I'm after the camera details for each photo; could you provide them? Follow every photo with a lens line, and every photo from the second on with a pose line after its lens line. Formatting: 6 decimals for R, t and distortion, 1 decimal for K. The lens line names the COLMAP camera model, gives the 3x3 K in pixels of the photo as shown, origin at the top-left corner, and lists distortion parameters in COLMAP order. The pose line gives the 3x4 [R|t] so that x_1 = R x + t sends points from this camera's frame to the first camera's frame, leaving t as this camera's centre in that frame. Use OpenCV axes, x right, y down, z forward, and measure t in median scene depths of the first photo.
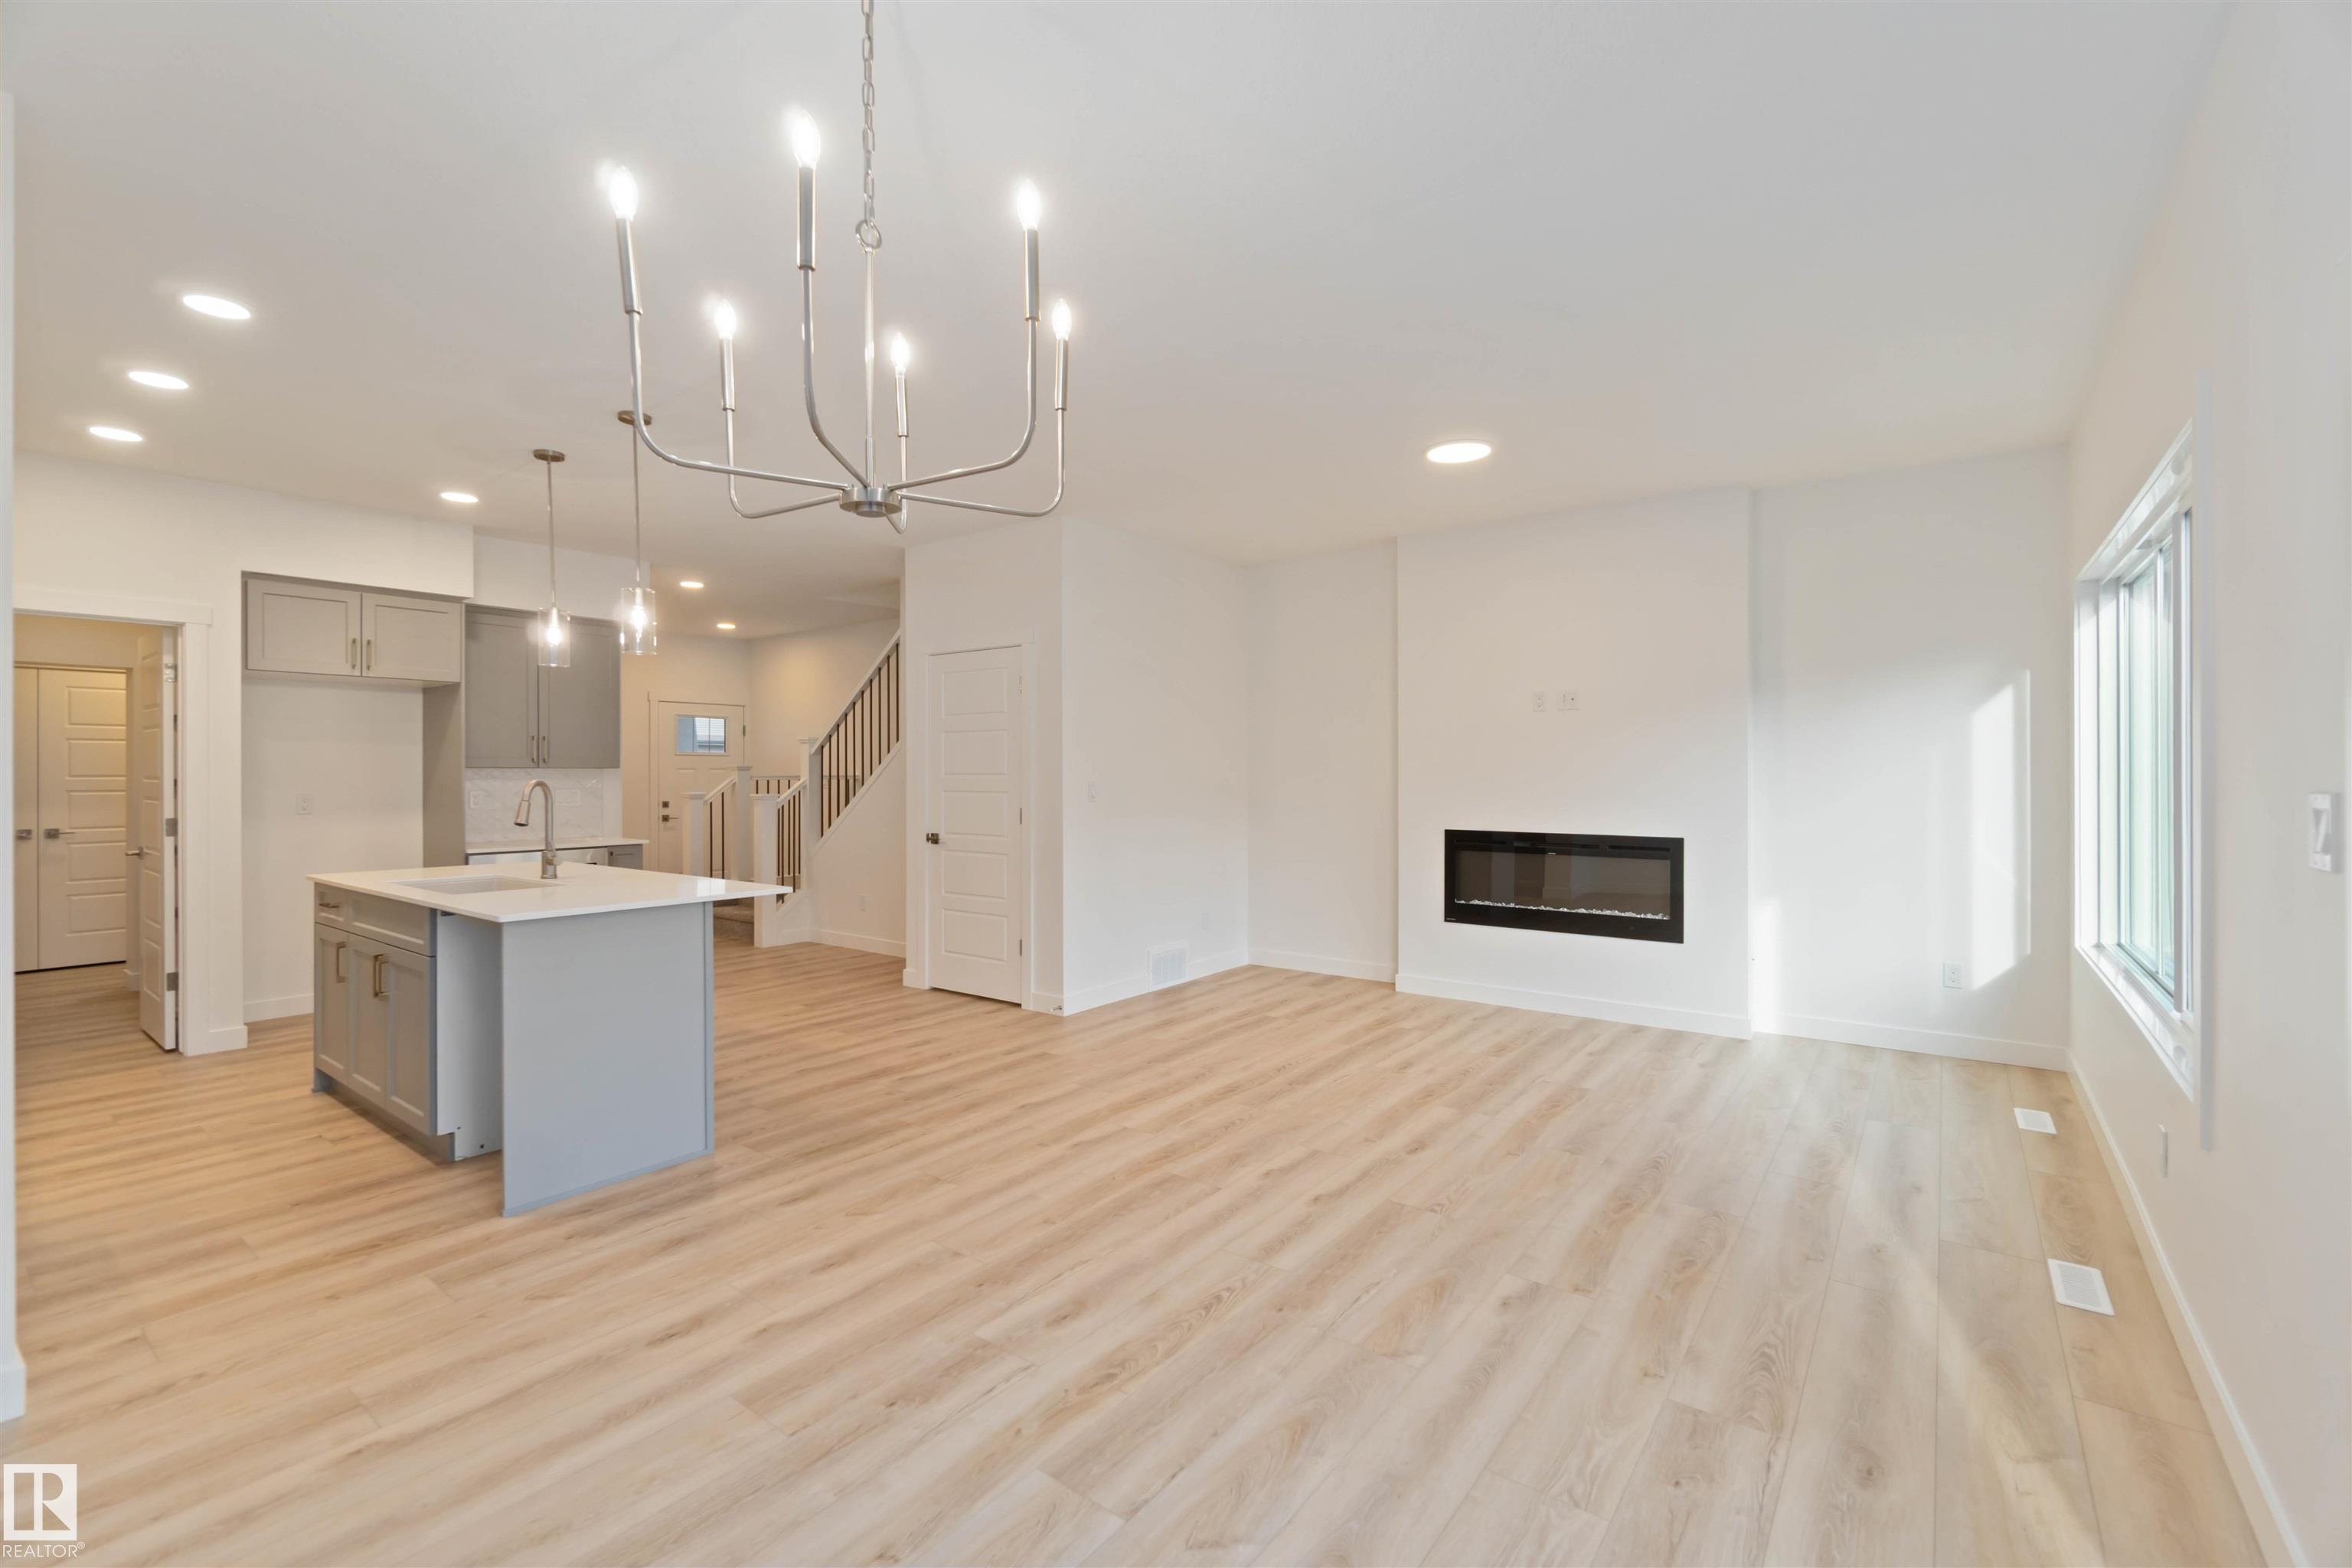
lens RADIAL K [[1015.7, 0, 1168.9], [0, 1015.7, 777.7], [0, 0, 1]] dist [-0.003194, 0.000355]
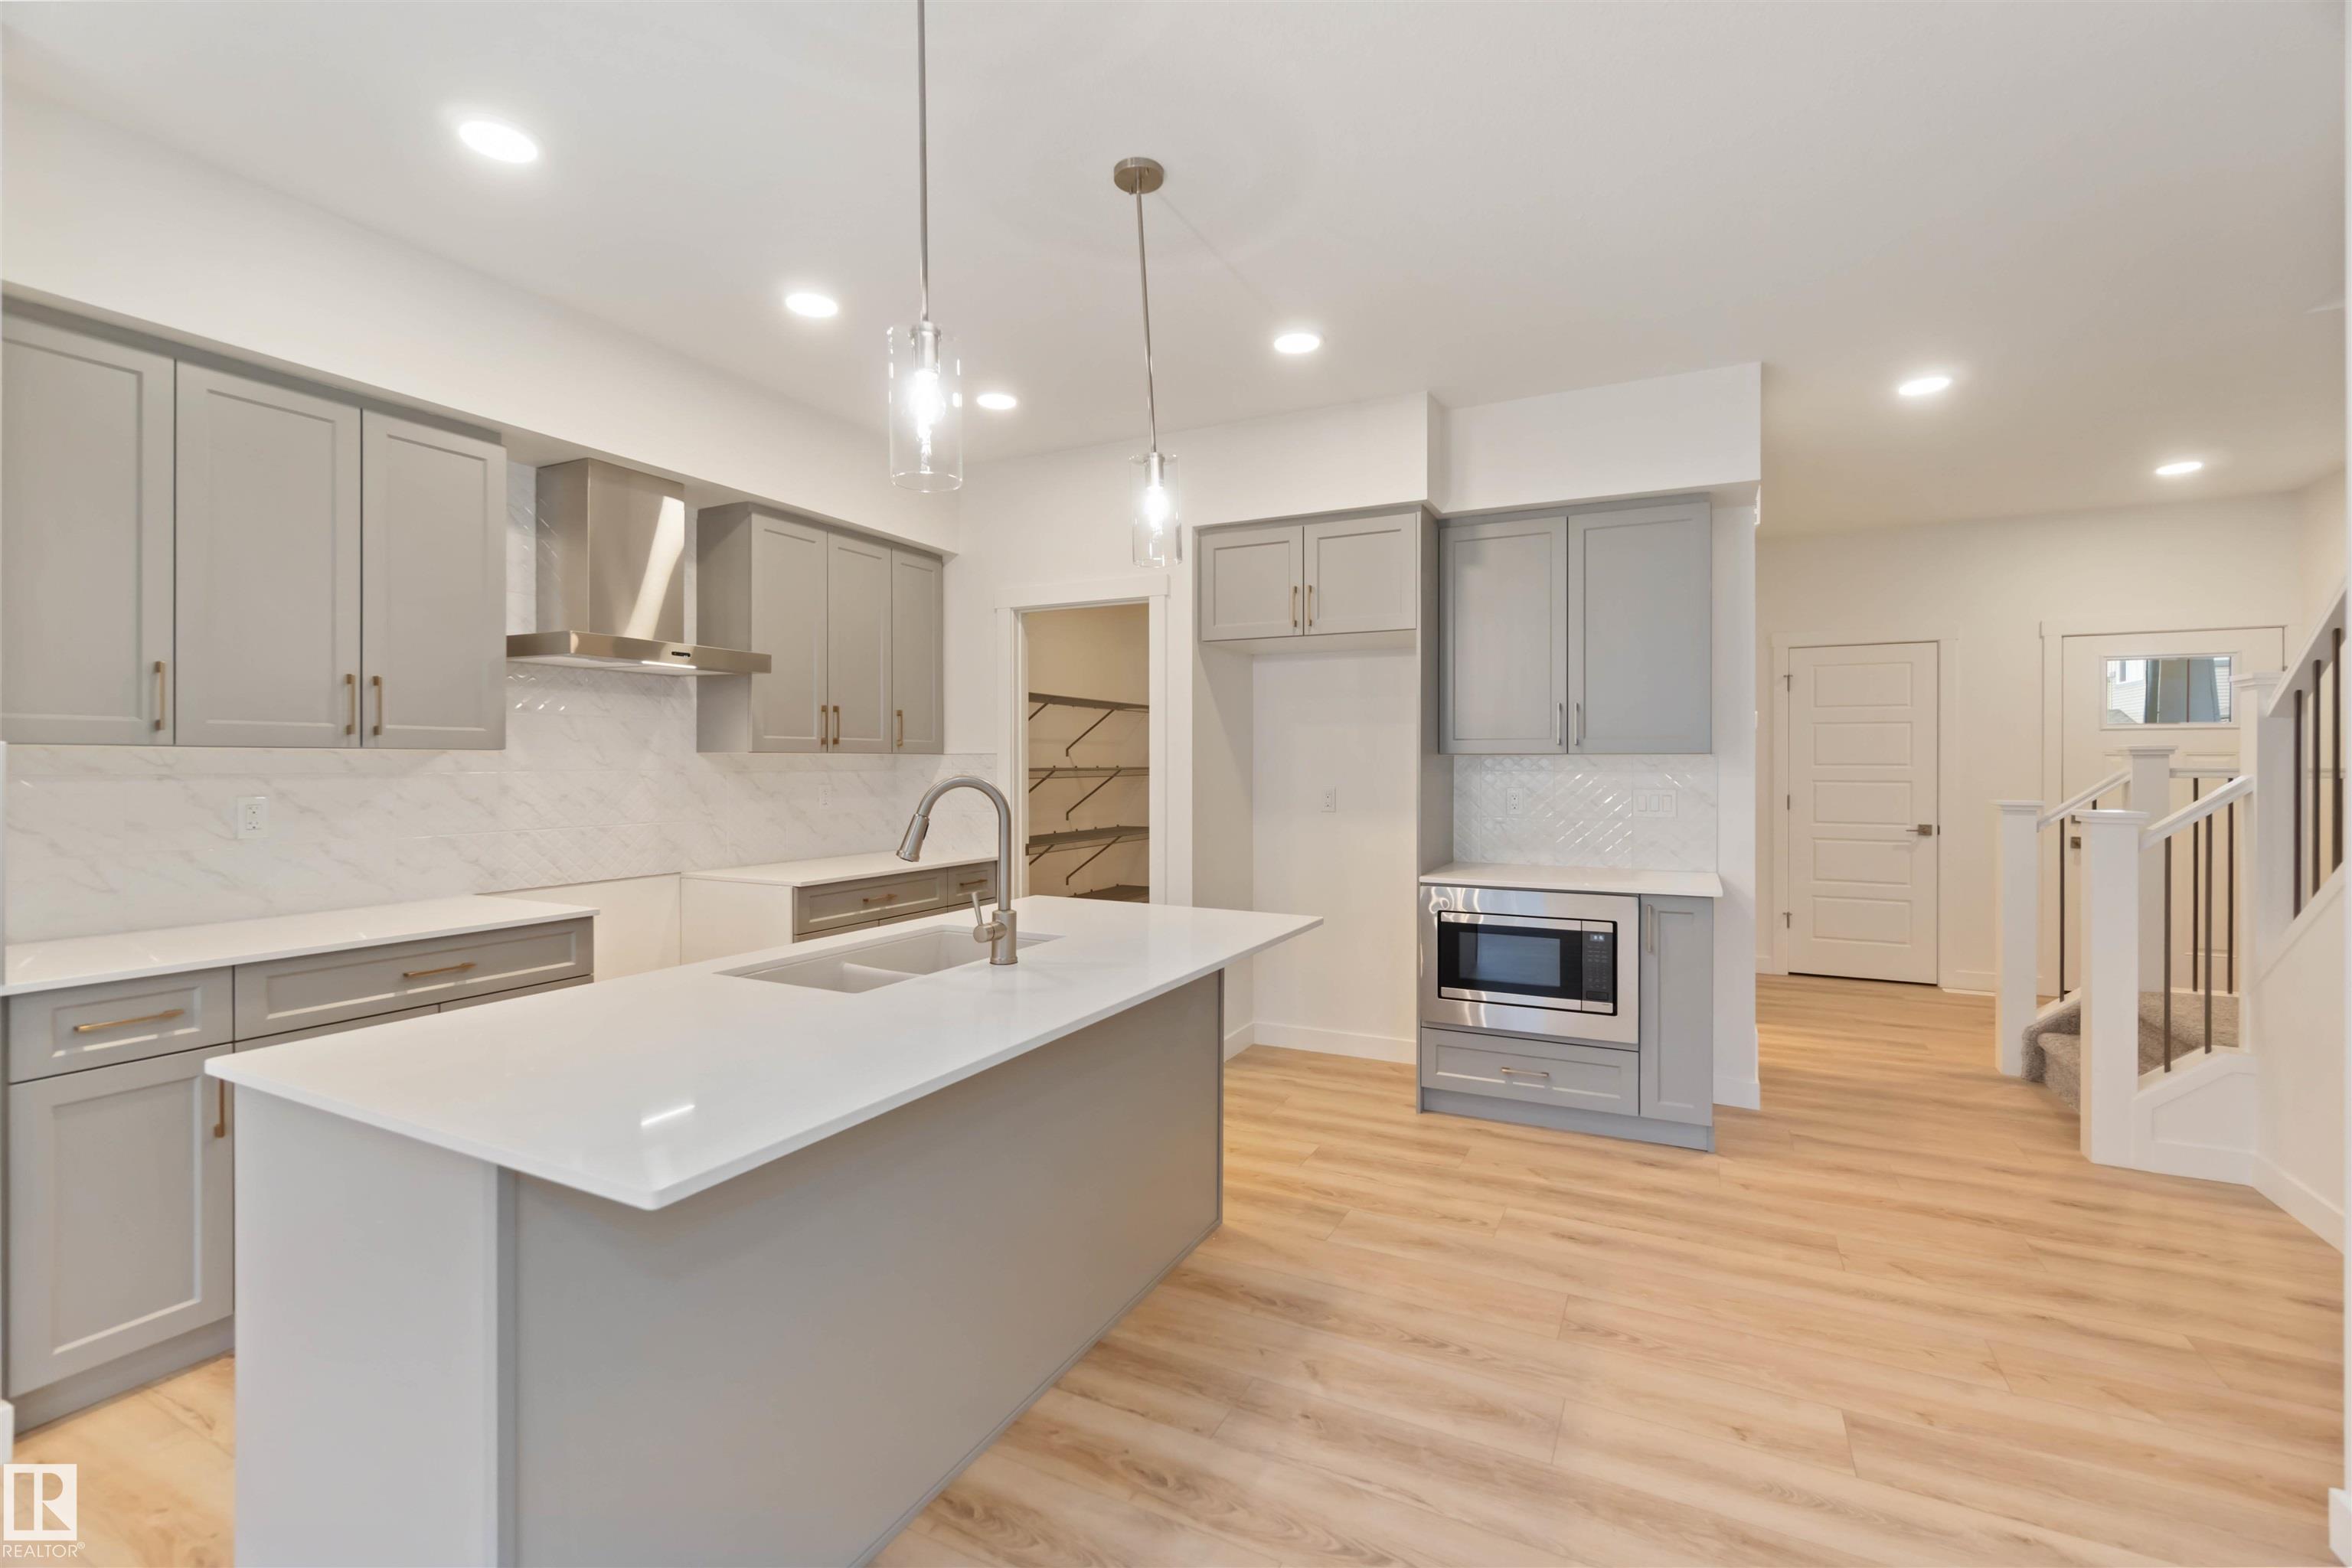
lens RADIAL K [[1015.7, 0, 1180.2], [0, 1015.7, 780.3], [0, 0, 1]] dist [-0.003194, 0.000355]
pose [[0.183525, 0.016518, -0.982876, -0.067896], [-0.005151, 0.999861, 0.015842, -0.002871], [0.983002, 0.002155, 0.183584, 0.852367]]
